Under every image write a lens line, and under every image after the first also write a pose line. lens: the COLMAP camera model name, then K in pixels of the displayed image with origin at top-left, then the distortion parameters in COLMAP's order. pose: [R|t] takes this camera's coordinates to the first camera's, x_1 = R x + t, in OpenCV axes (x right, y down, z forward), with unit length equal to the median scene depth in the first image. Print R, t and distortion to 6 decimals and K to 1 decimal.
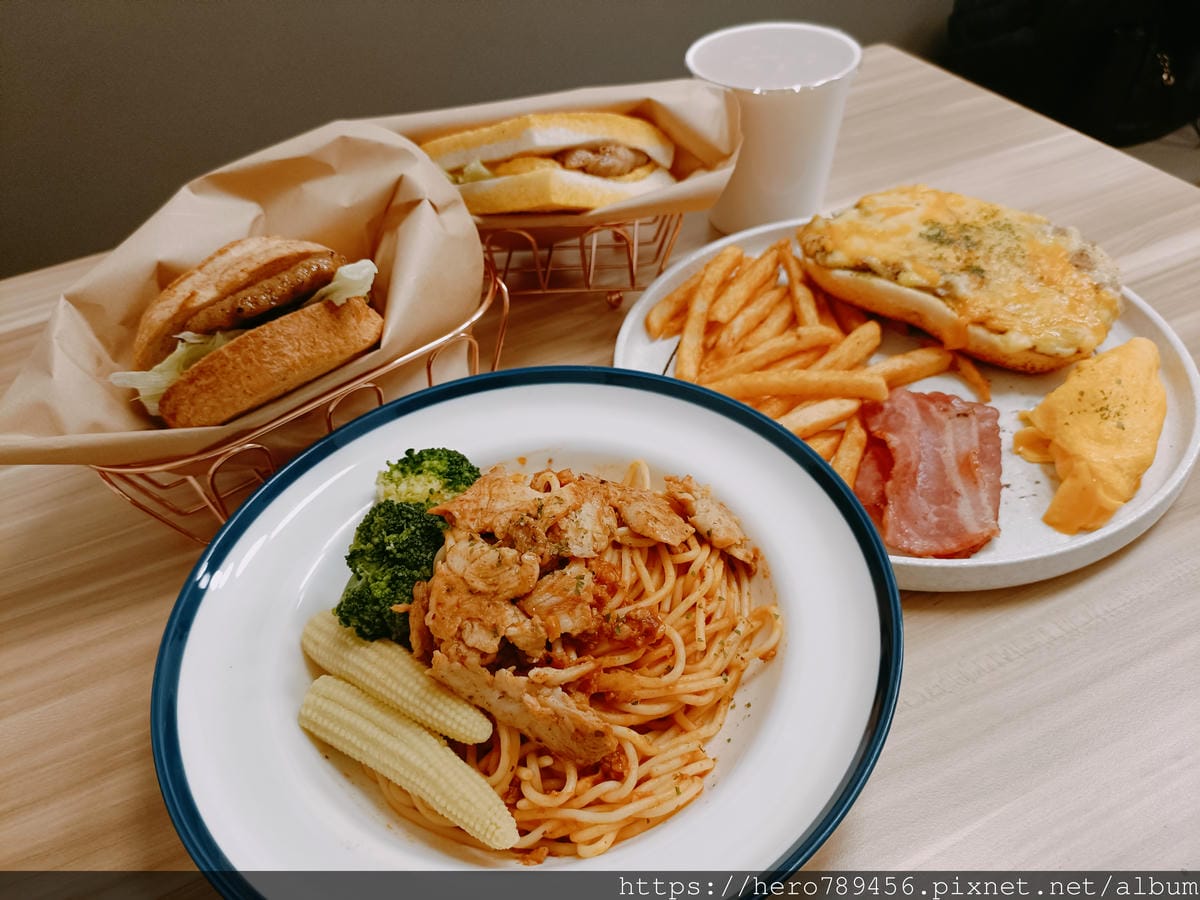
lens RADIAL K [[892.8, 0, 600.0], [0, 892.8, 450.0], [0, 0, 1]] dist [0.008821, 0.006917]
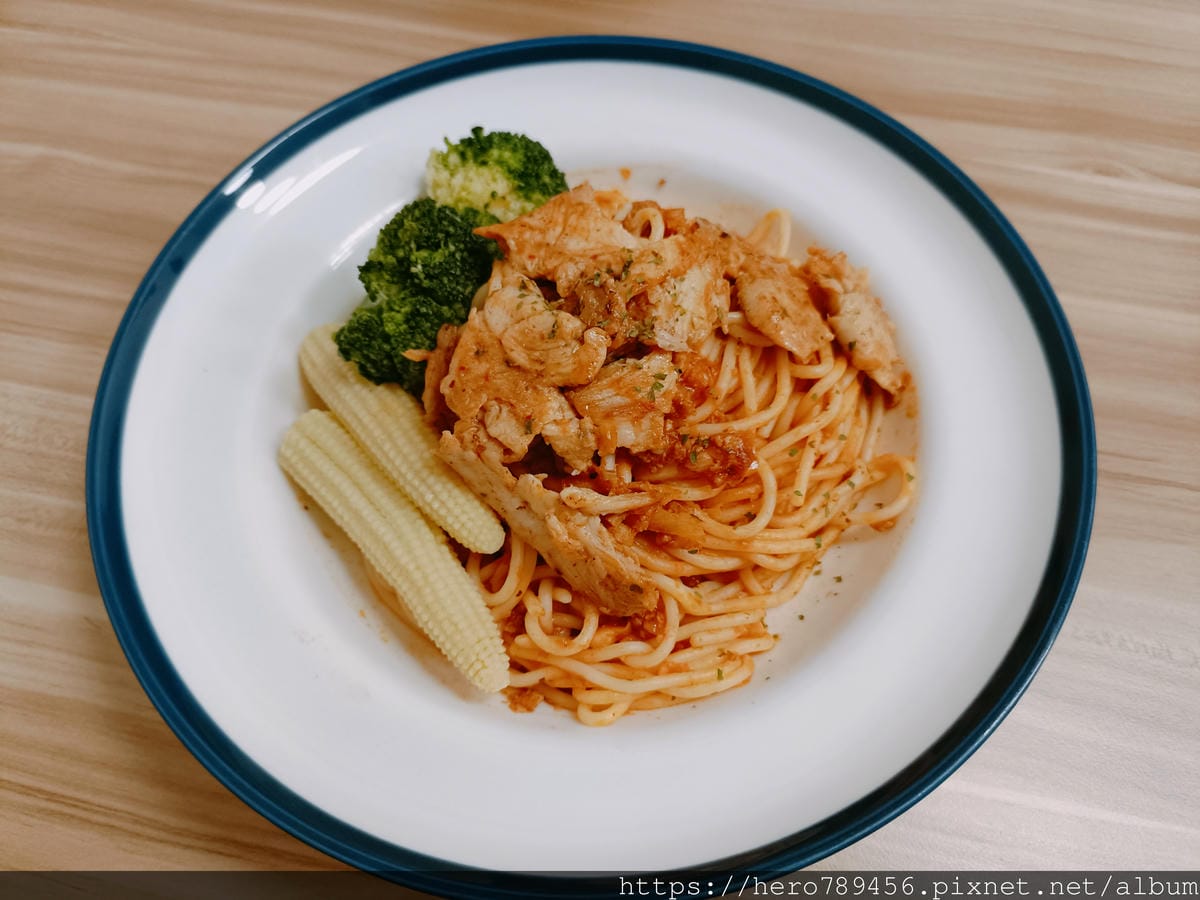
lens RADIAL K [[892.8, 0, 600.0], [0, 892.8, 450.0], [0, 0, 1]] dist [0.008821, 0.006917]
pose [[0.970171, 0.235425, -0.057824, -0.013277], [-0.202090, 0.917164, 0.343468, -0.037052], [0.133895, -0.321537, 0.937383, 0.297242]]
